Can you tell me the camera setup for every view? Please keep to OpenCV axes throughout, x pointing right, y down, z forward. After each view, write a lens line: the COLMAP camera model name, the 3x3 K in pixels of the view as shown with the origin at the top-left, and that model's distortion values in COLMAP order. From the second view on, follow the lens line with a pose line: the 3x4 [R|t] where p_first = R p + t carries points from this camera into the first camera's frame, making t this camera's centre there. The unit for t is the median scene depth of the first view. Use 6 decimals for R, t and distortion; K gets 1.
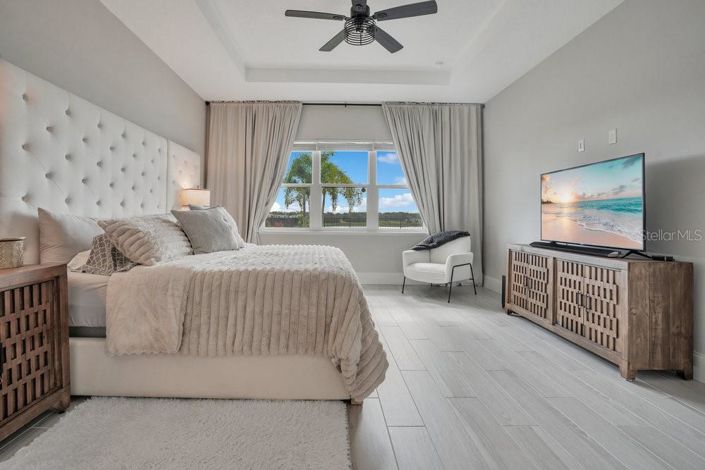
lens RADIAL K [[345.0, 0, 349.7], [0, 345.0, 206.7], [0, 0, 1]] dist [-0.036023, 0.000533]
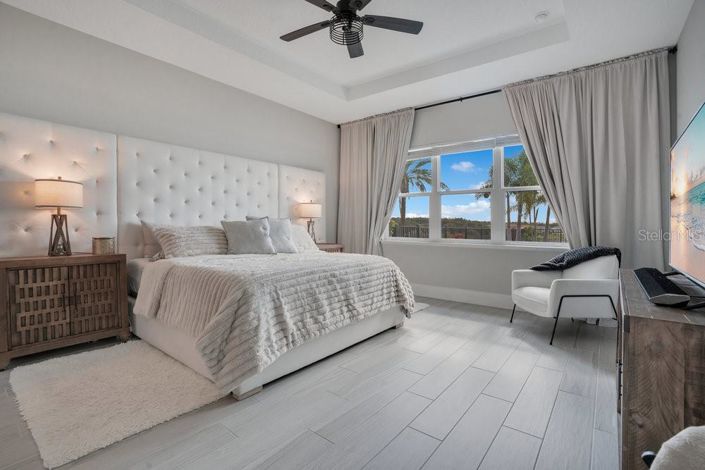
lens RADIAL K [[341.1, 0, 352.5], [0, 341.1, 235.0], [0, 0, 1]] dist [-0.023780, 0.000920]
pose [[0.764944, 0.020665, -0.643765, 0.380063], [0.013934, 0.998720, 0.048616, 0.004236], [0.643946, -0.046159, 0.763677, 0.158555]]
